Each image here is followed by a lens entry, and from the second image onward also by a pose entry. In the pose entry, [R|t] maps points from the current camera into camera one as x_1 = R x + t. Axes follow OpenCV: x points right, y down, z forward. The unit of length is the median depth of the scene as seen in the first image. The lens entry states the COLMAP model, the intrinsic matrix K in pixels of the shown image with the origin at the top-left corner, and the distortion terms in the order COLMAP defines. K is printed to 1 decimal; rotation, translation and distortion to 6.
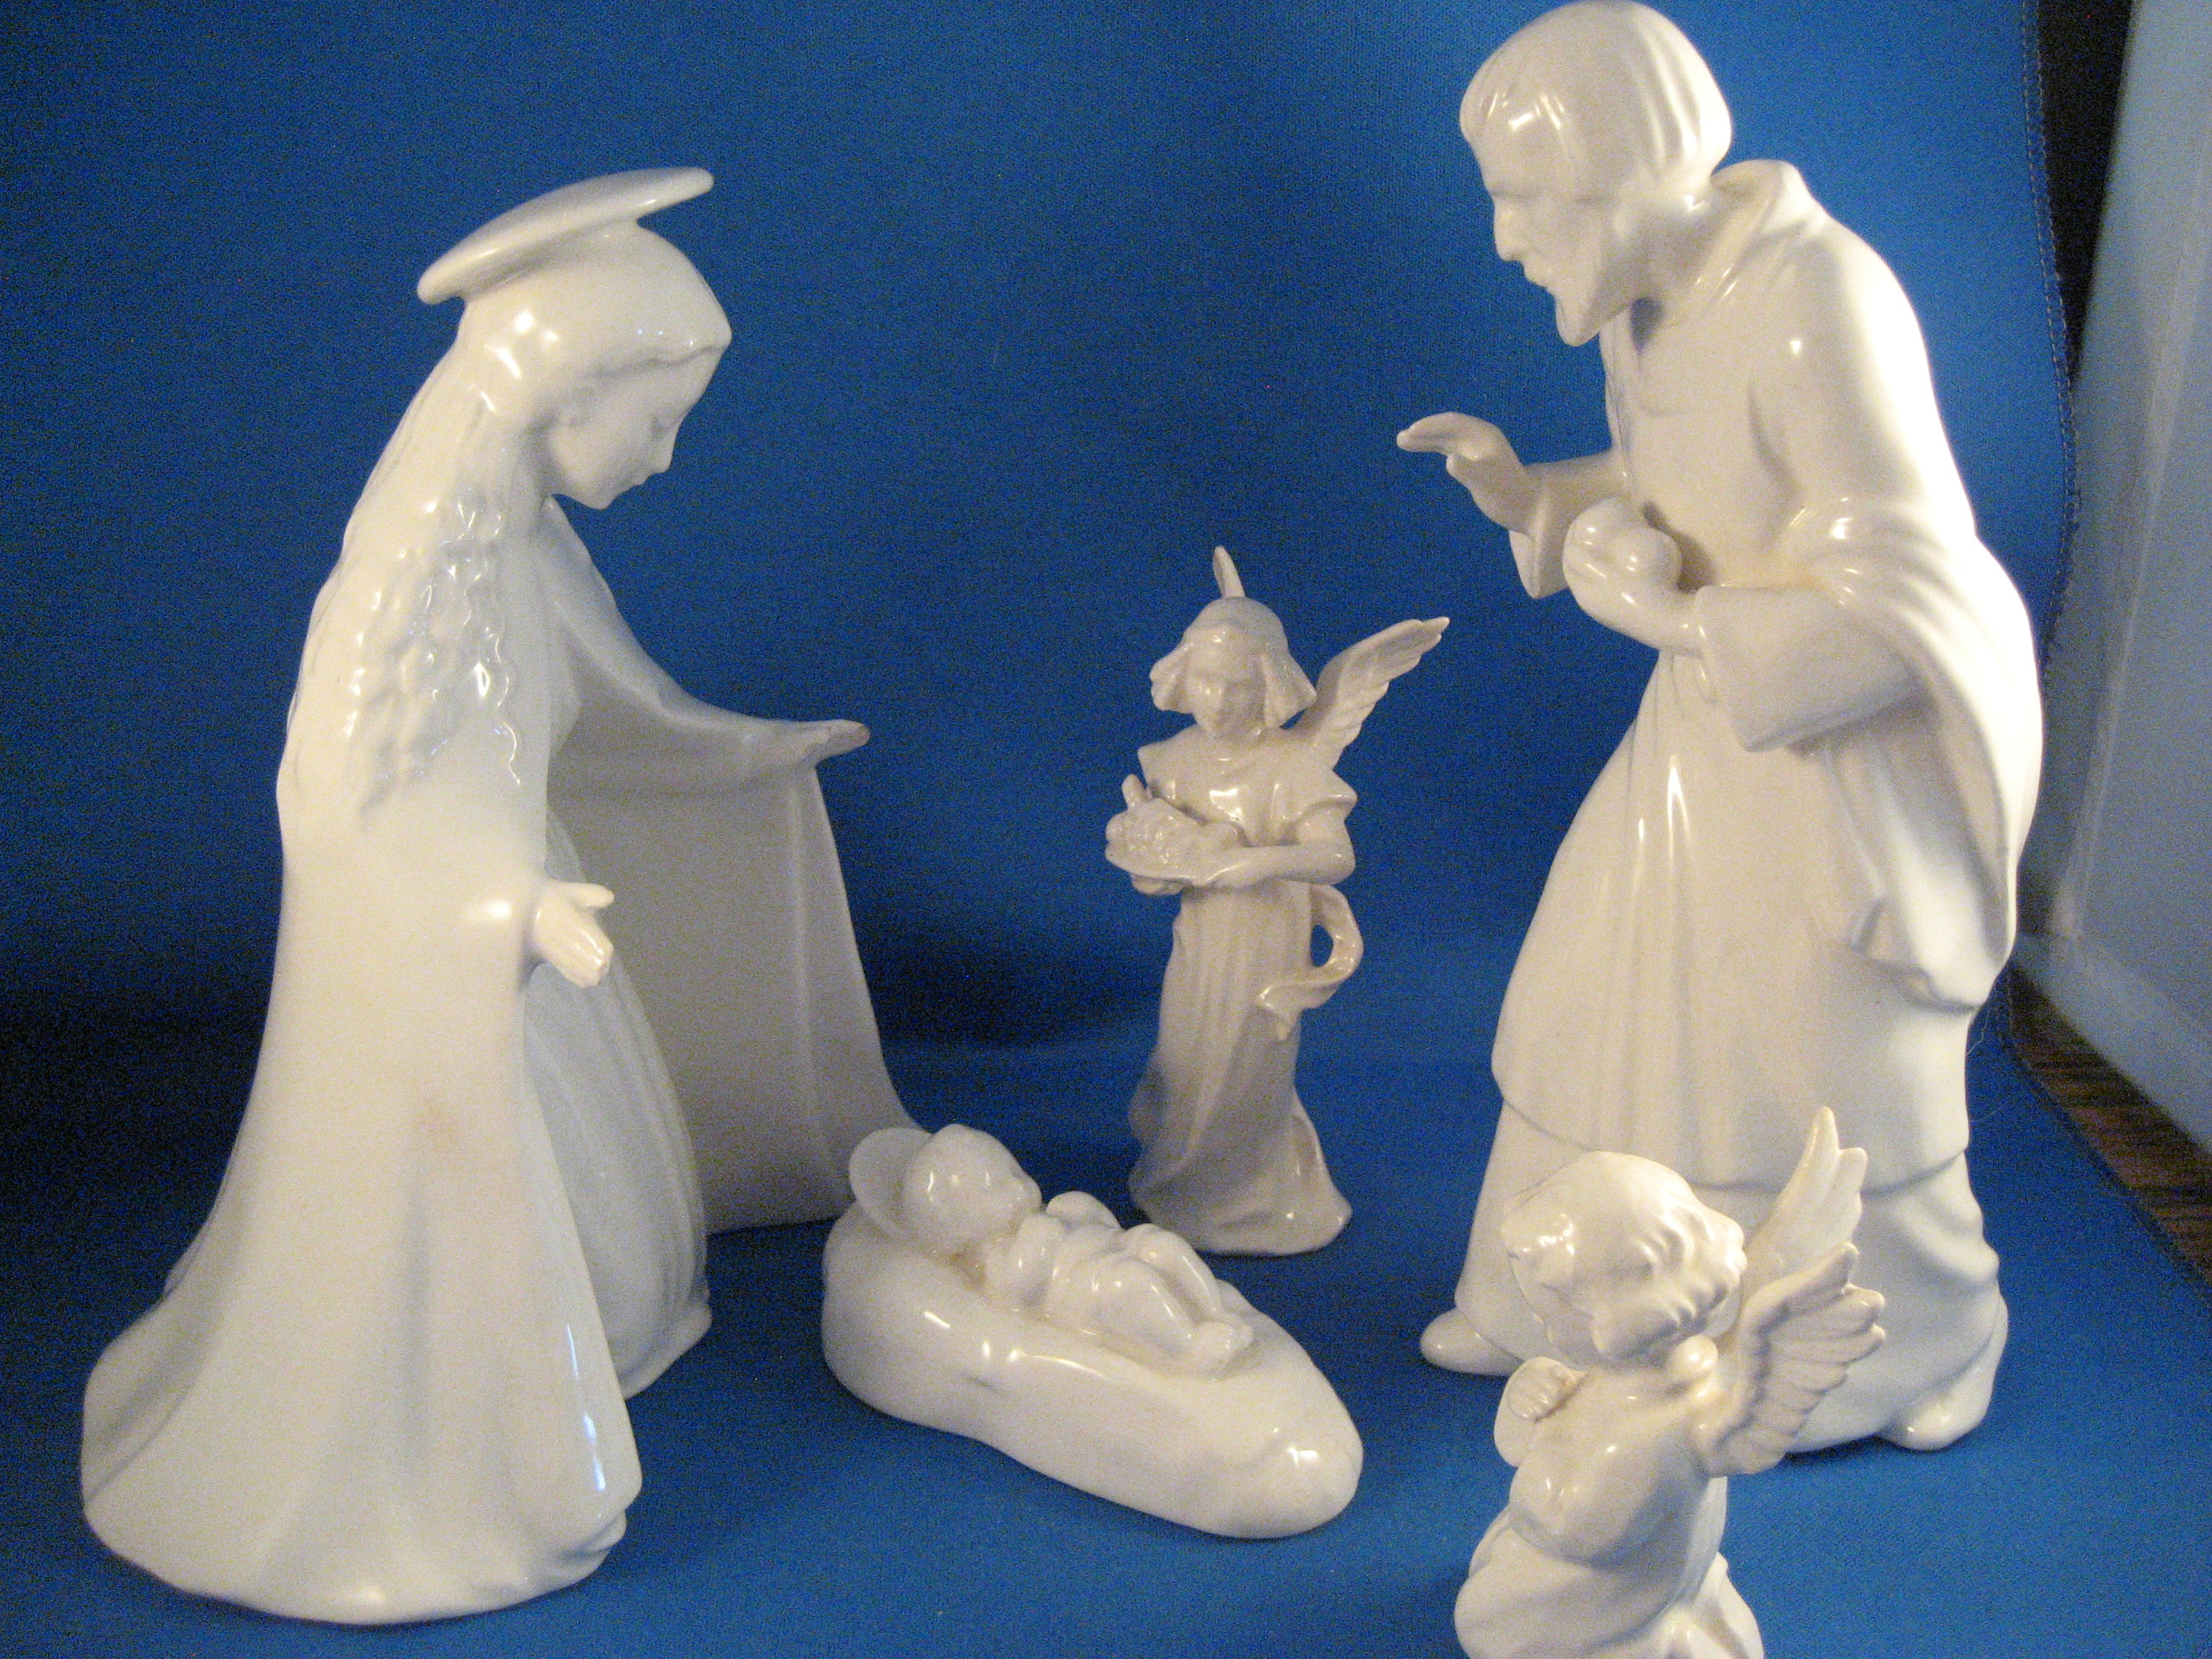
lens RADIAL K [[2213.9, 0, 1096.7], [0, 2213.9, 811.0], [0, 0, 1]] dist [-0.069246, 0.000000]
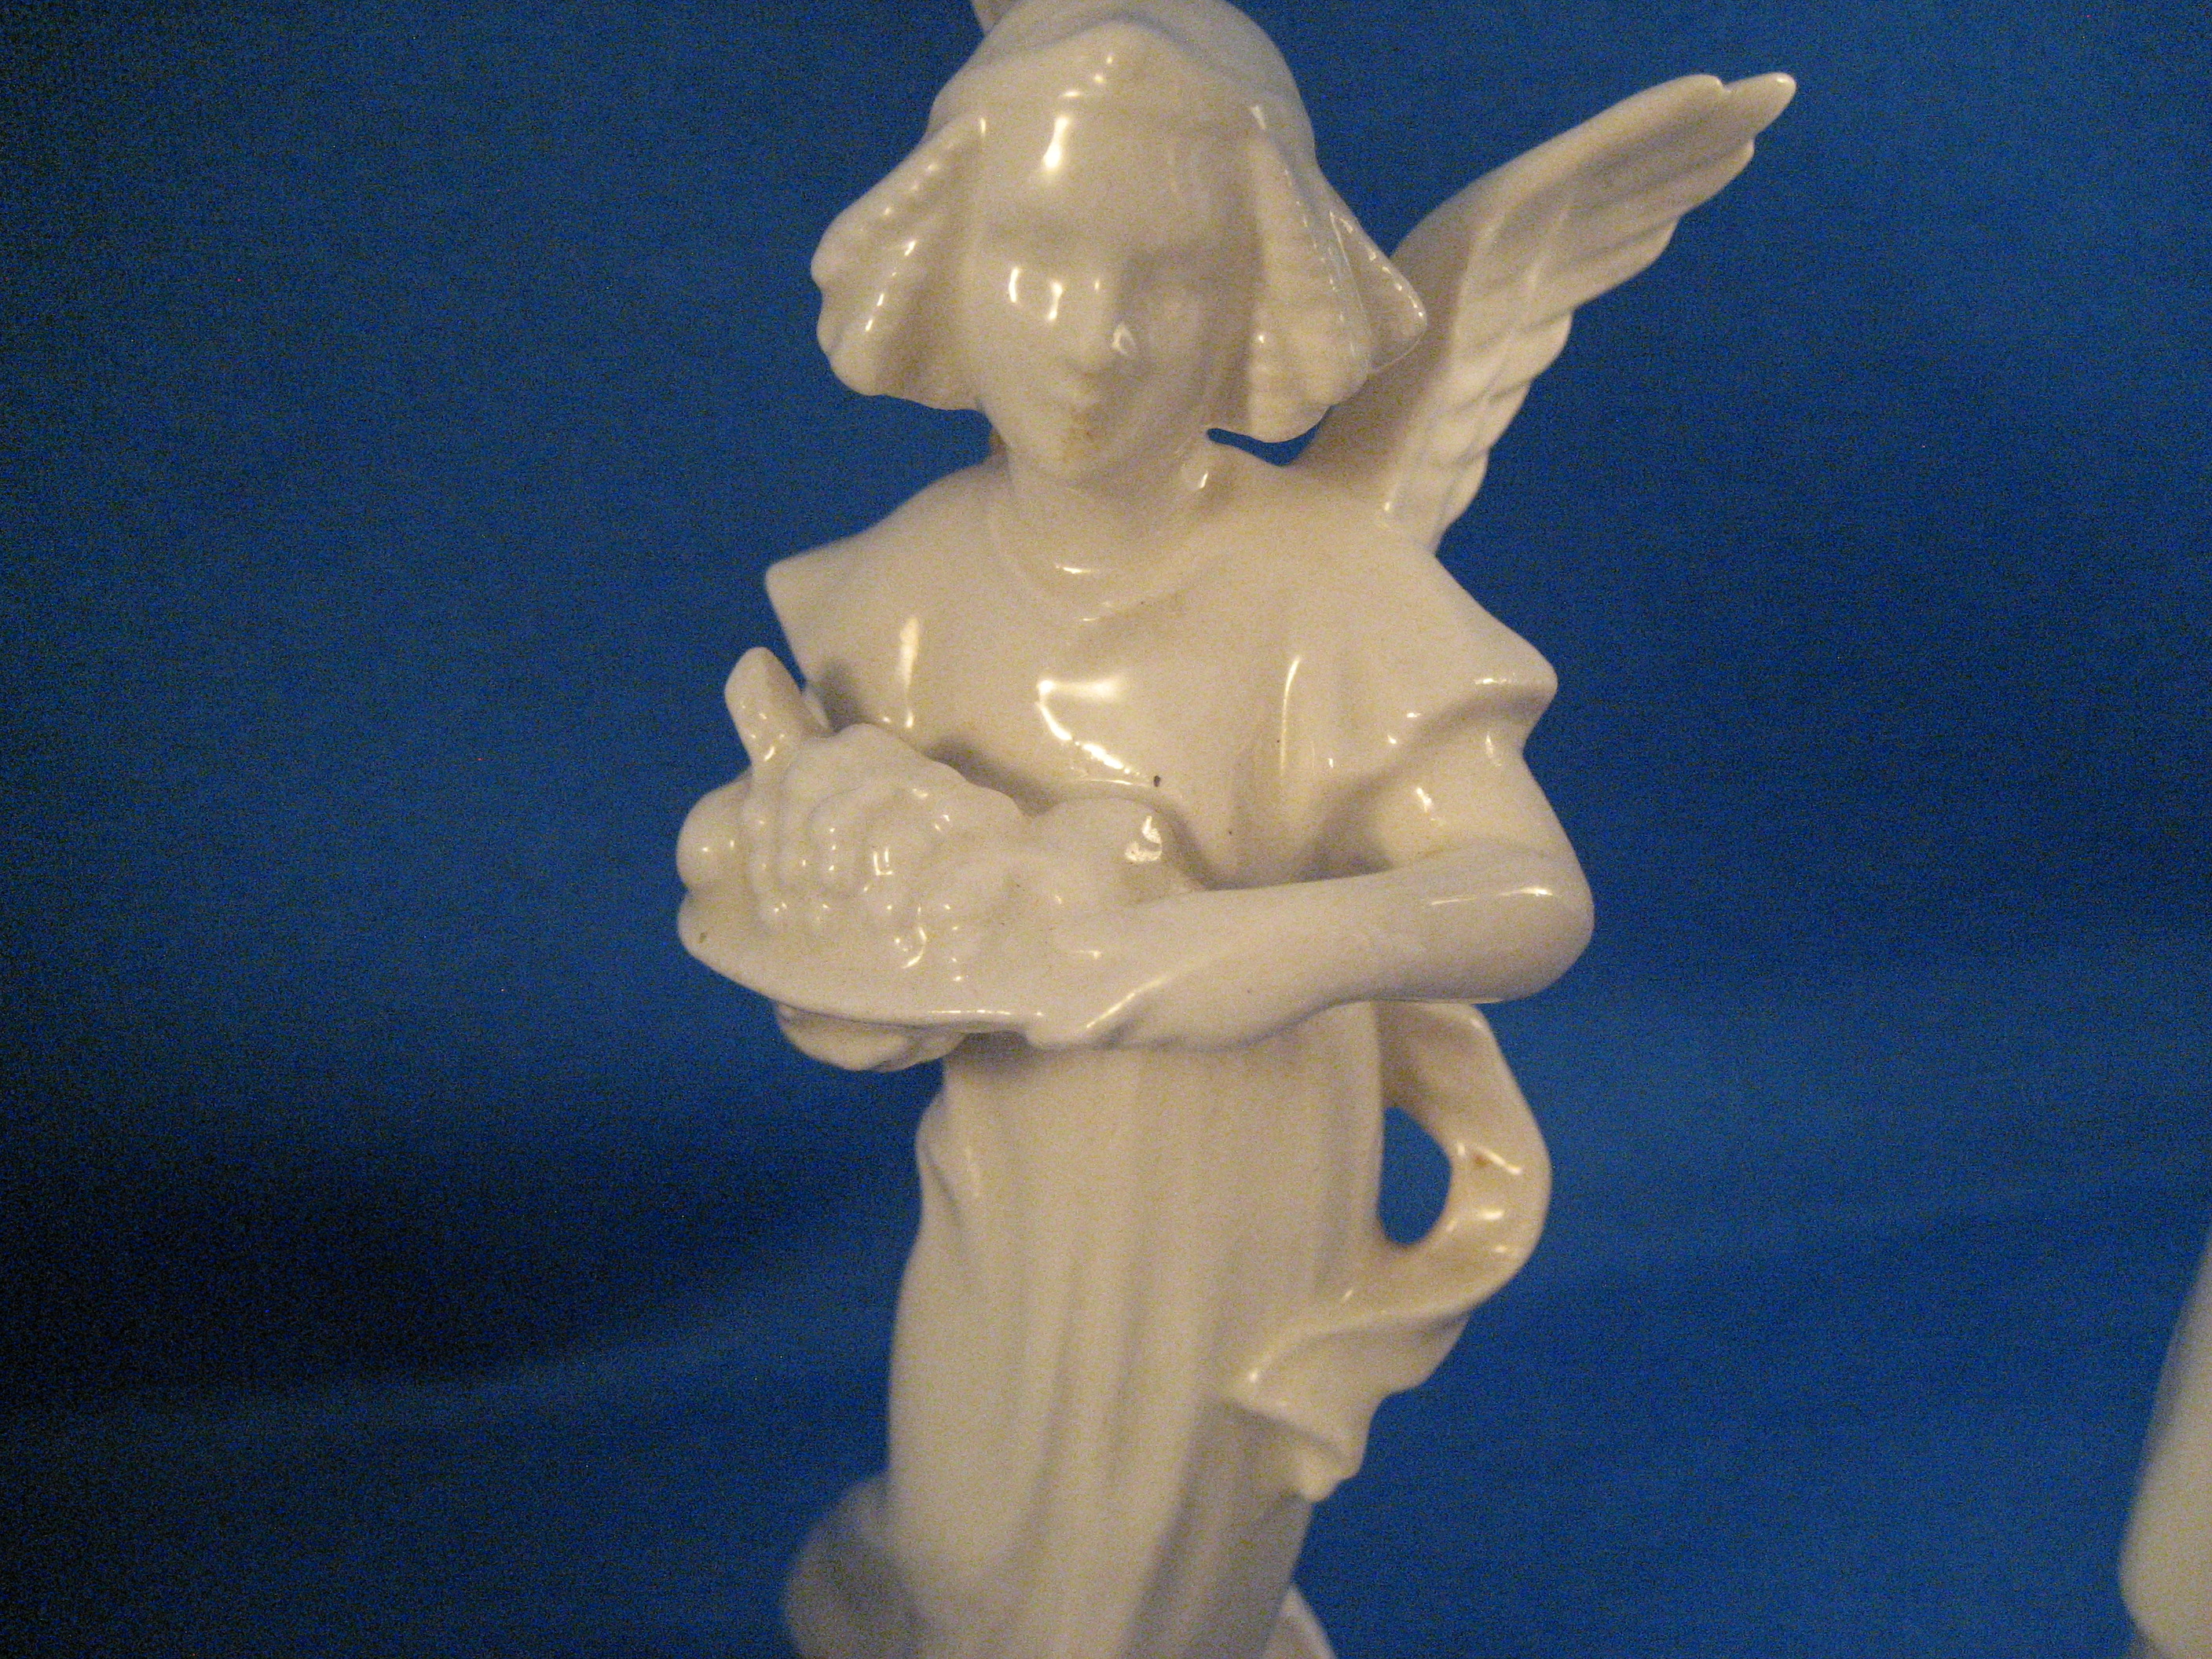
lens RADIAL K [[2213.9, 0, 1094.3], [0, 2213.9, 741.9], [0, 0, 1]] dist [-0.069246, 0.000000]
pose [[0.977805, -0.057444, 0.201490, 0.000291], [0.059637, 0.998208, -0.004824, -0.000502], [-0.200852, 0.016733, 0.979479, 0.736788]]
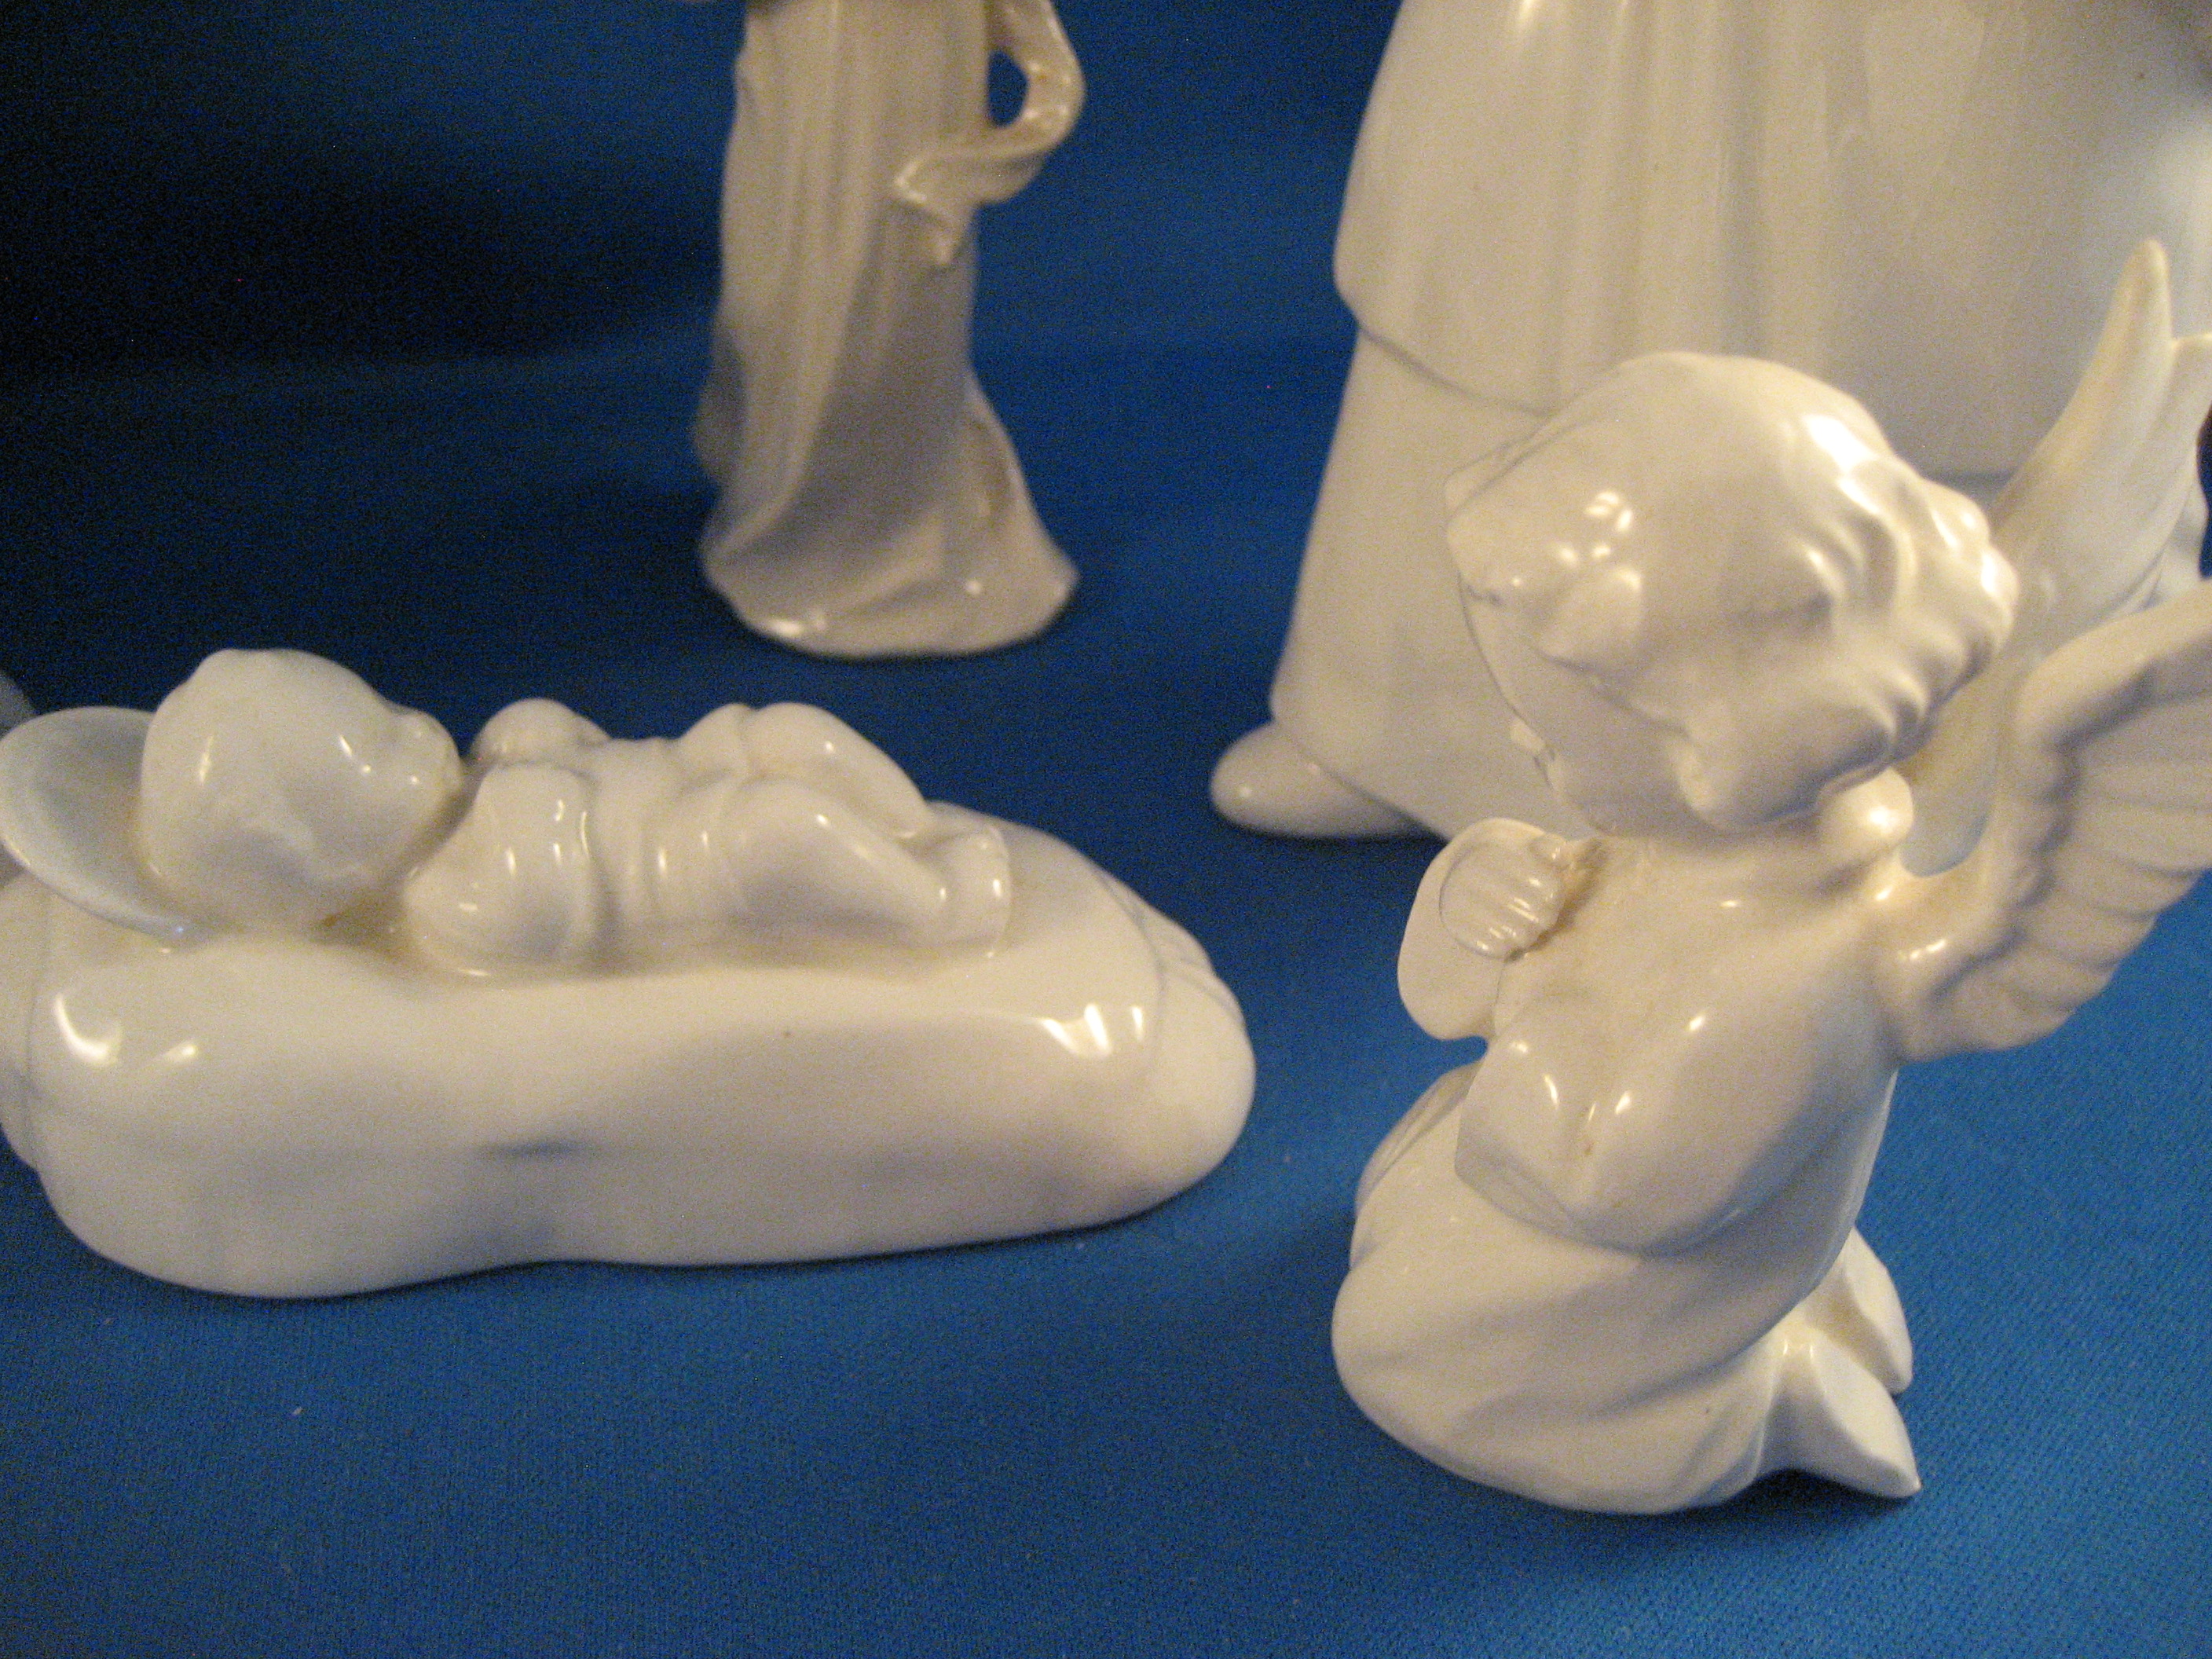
lens RADIAL K [[2213.9, 0, 1107.4], [0, 2213.9, 820.8], [0, 0, 1]] dist [-0.069246, 0.000000]
pose [[0.989104, -0.066089, 0.131552, 0.044462], [0.029616, 0.964631, 0.261934, 0.098341], [-0.144210, -0.255183, 0.956078, 0.448965]]
